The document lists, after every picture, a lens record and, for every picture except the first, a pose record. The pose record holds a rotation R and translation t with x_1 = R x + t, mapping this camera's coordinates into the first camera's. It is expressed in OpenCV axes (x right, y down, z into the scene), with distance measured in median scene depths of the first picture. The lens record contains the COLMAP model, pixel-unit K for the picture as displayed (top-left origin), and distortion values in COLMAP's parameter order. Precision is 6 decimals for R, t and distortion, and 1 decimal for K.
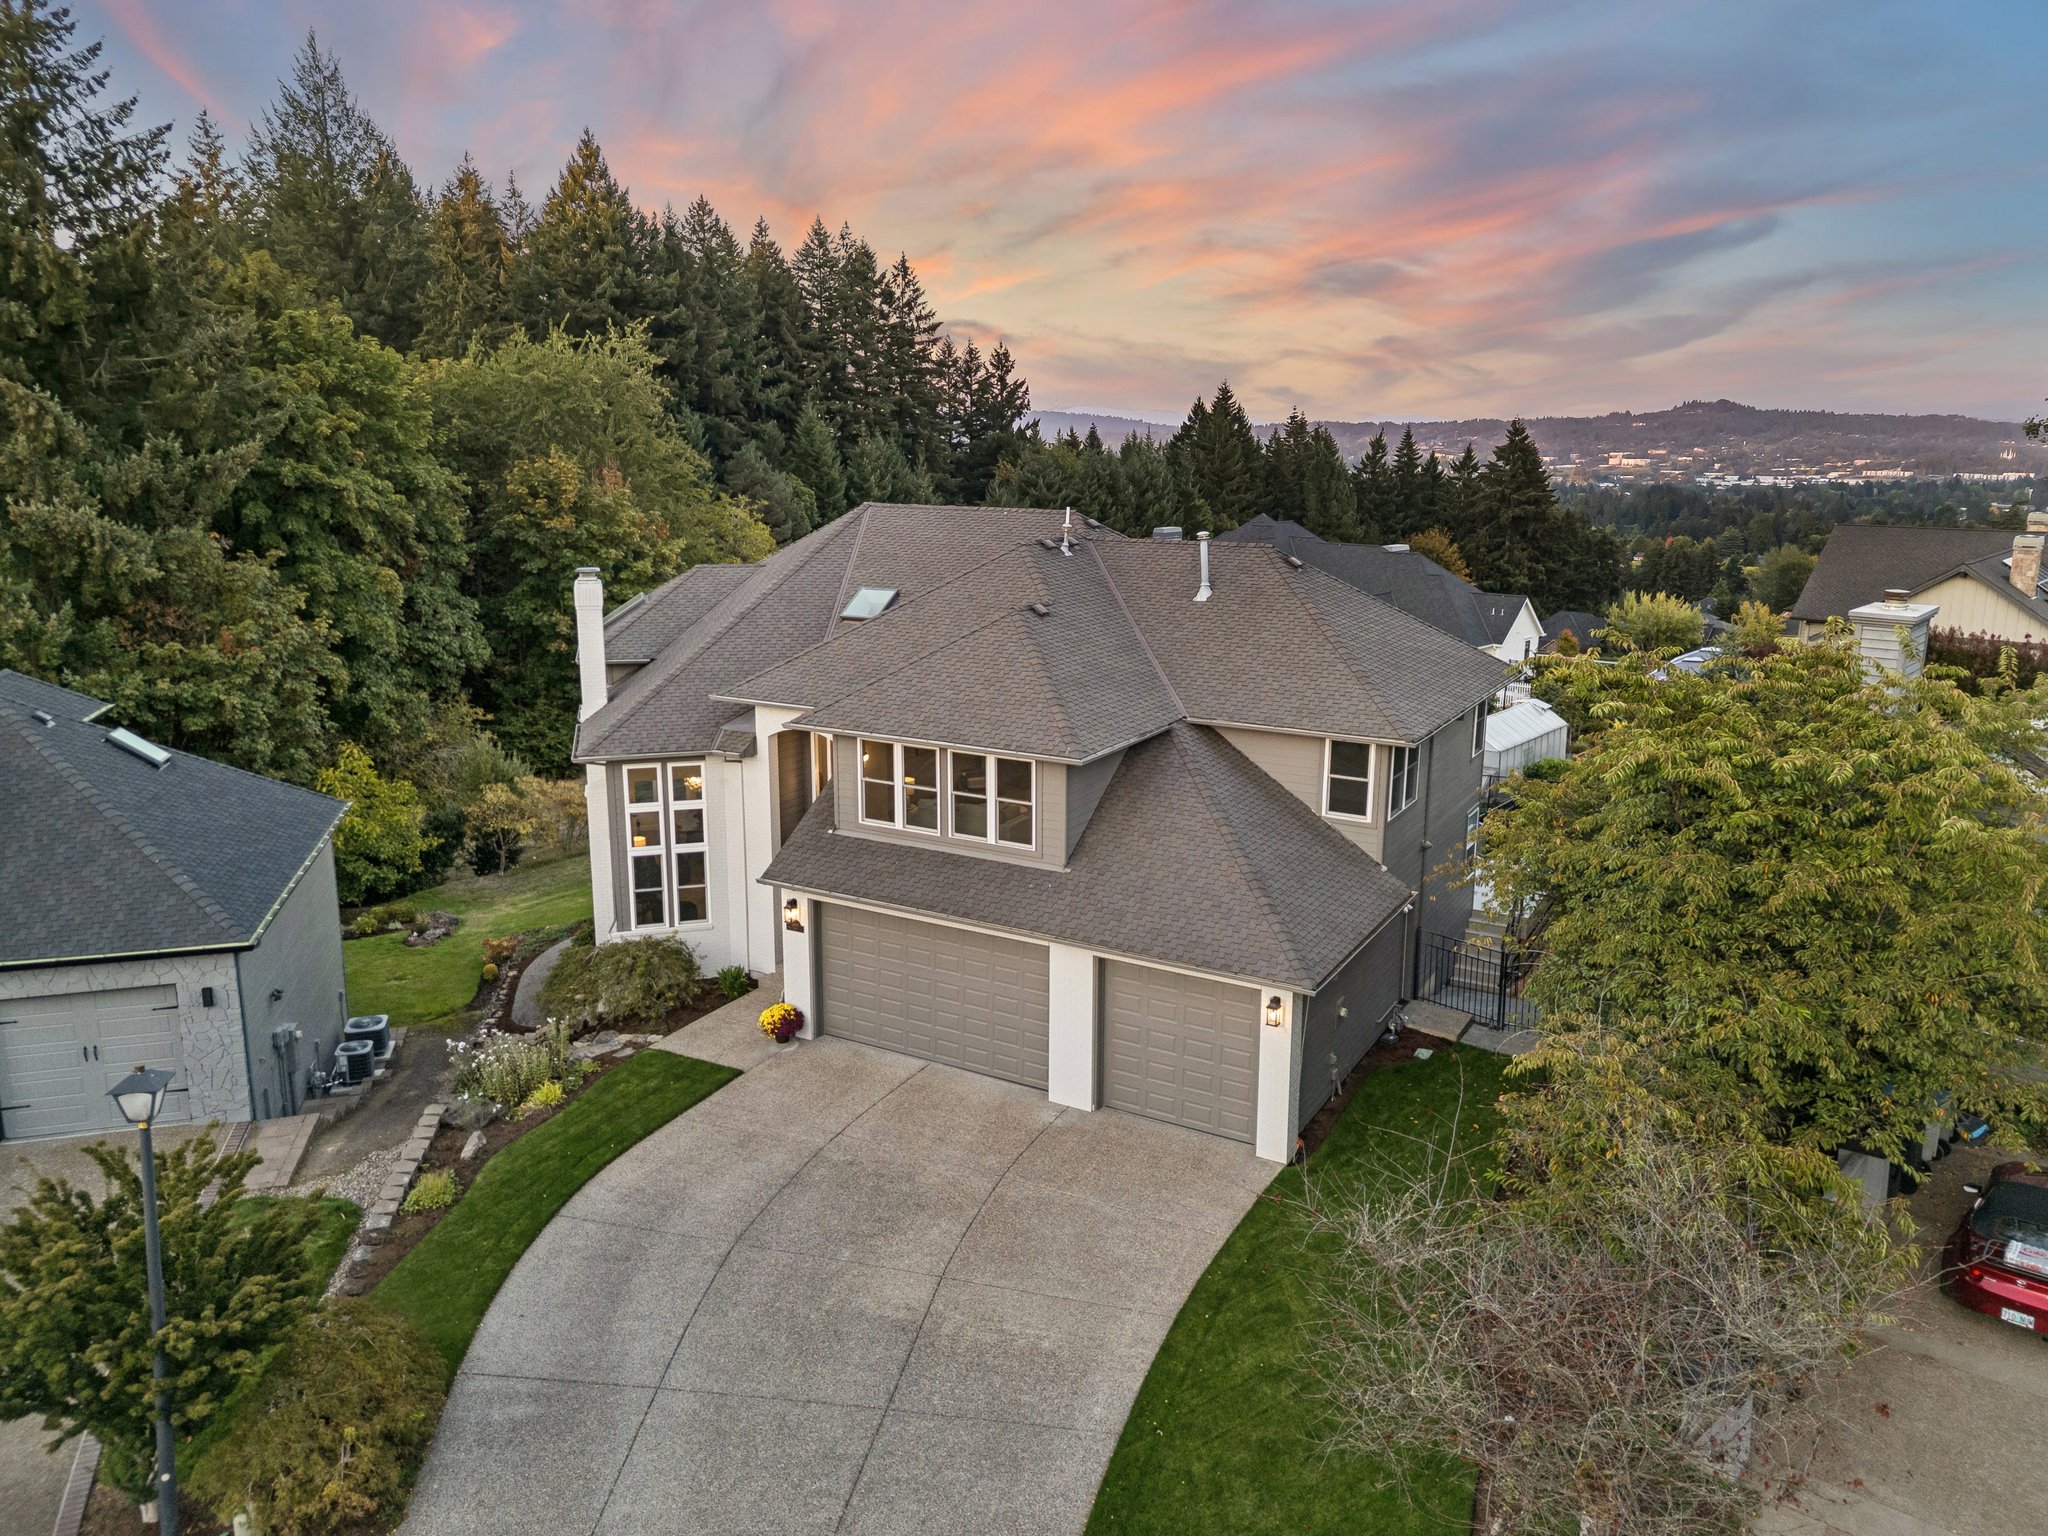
lens RADIAL K [[1436.3, 0, 1024.0], [0, 1436.3, 768.0], [0, 0, 1]] dist [0.036384, -0.002452]
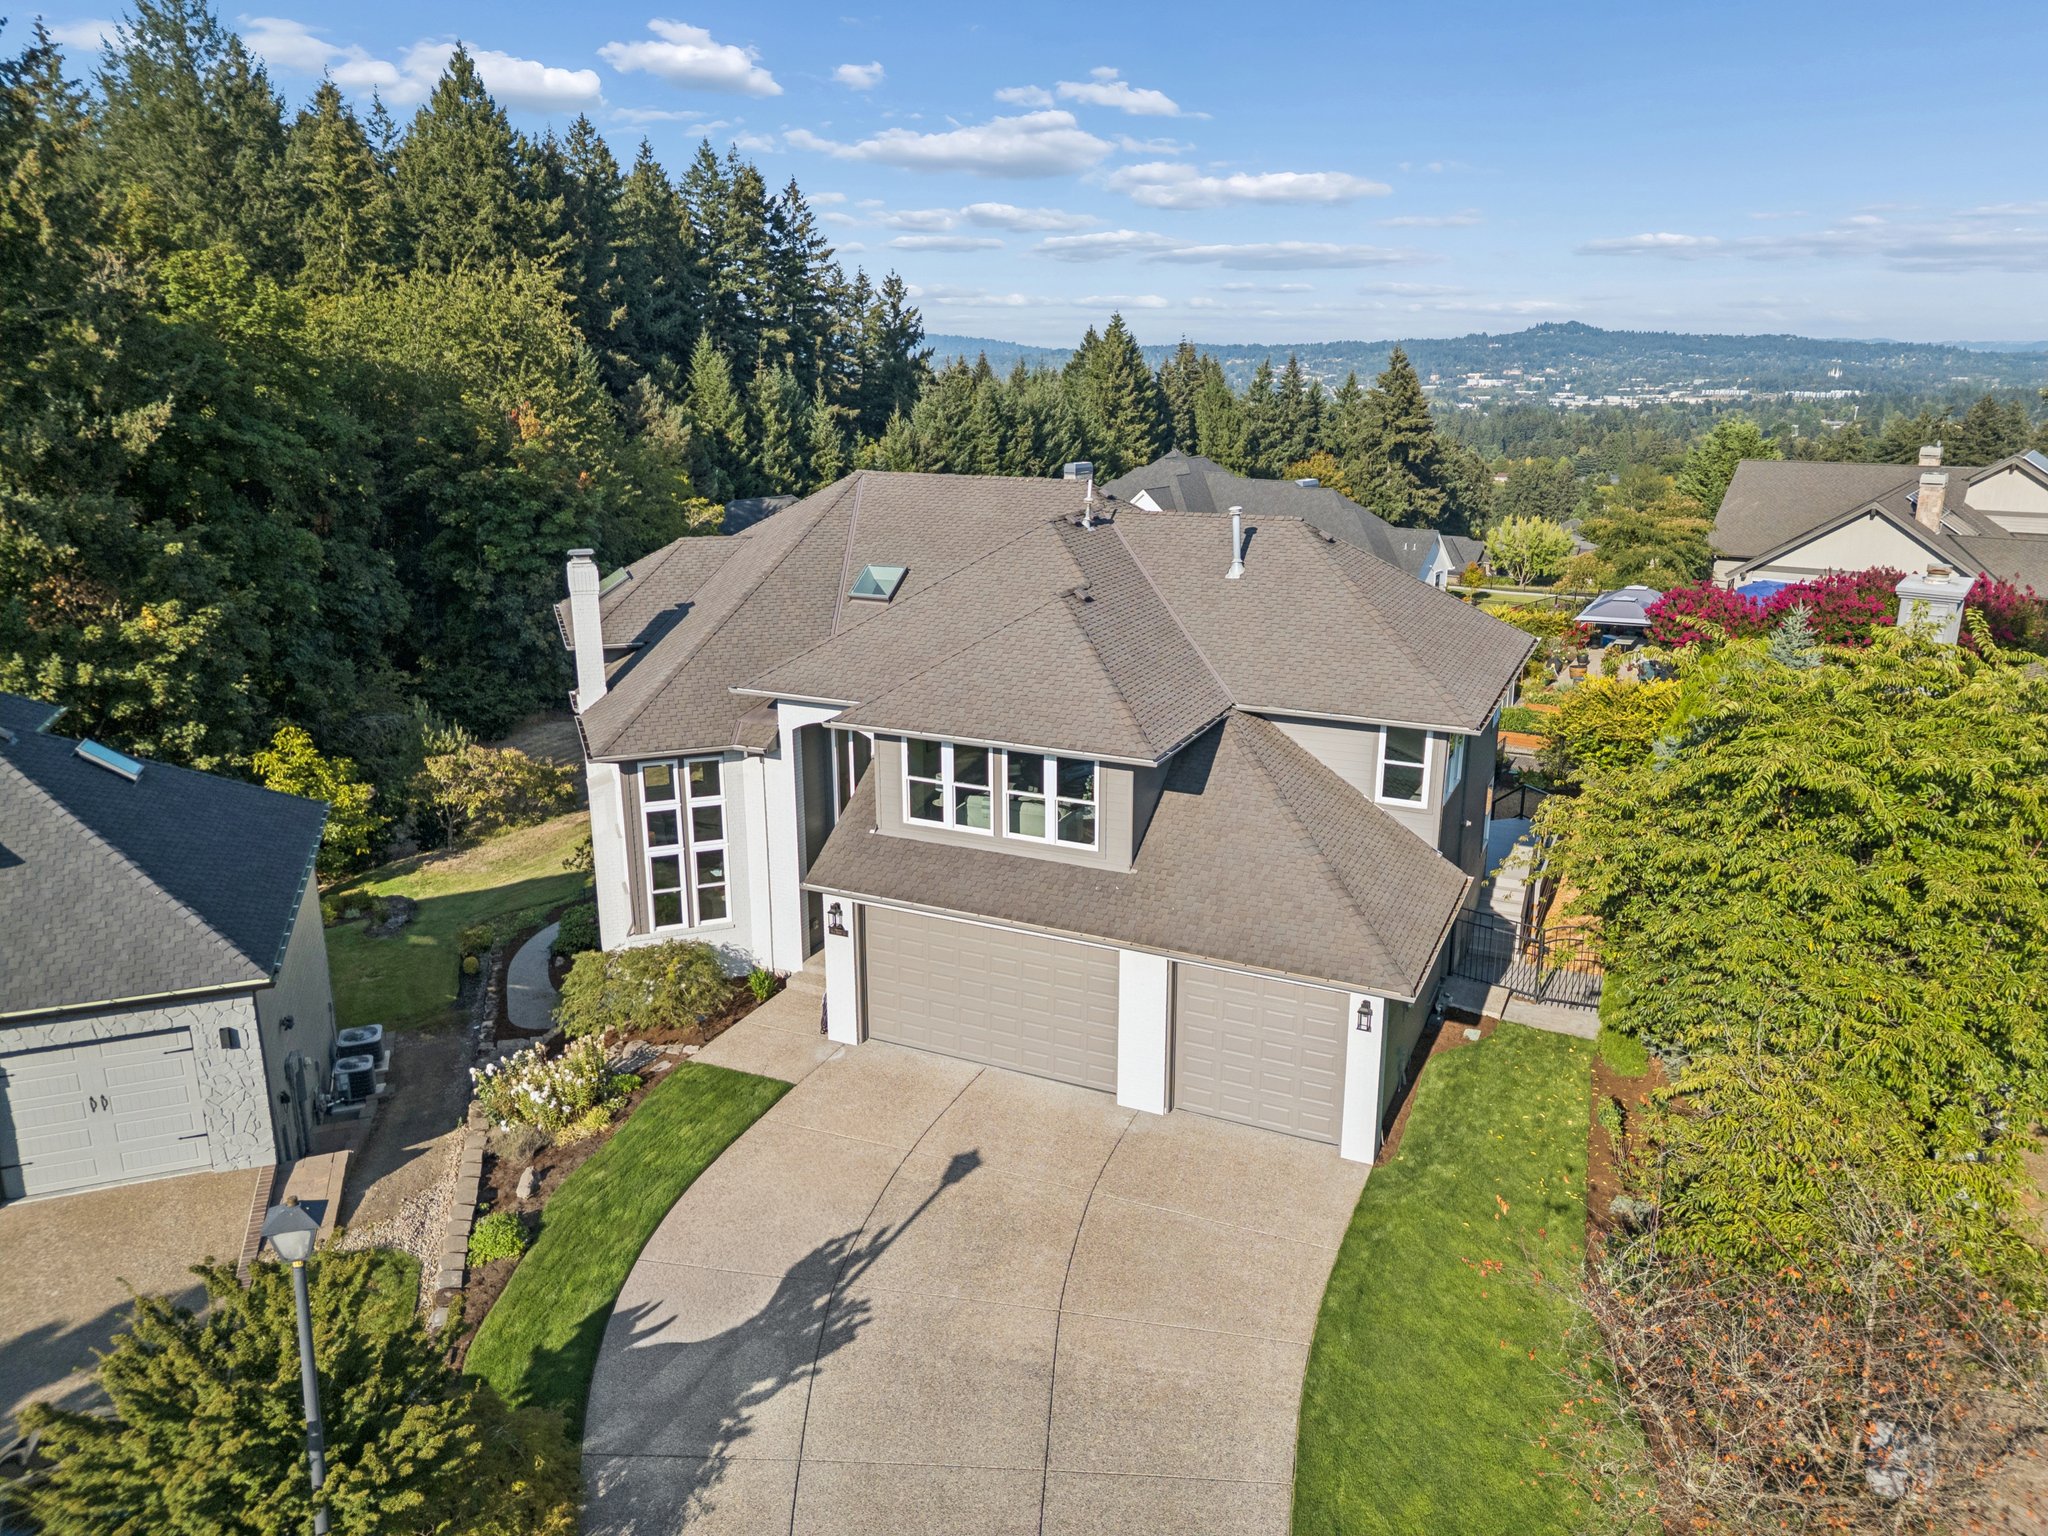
lens RADIAL K [[1416.2, 0, 1017.0], [0, 1416.2, 774.6], [0, 0, 1]] dist [0.031546, 0.004487]
pose [[0.996570, -0.026811, 0.078290, -0.094807], [0.022155, 0.997967, 0.059752, -0.041090], [-0.079733, -0.057812, 0.995138, 0.044374]]
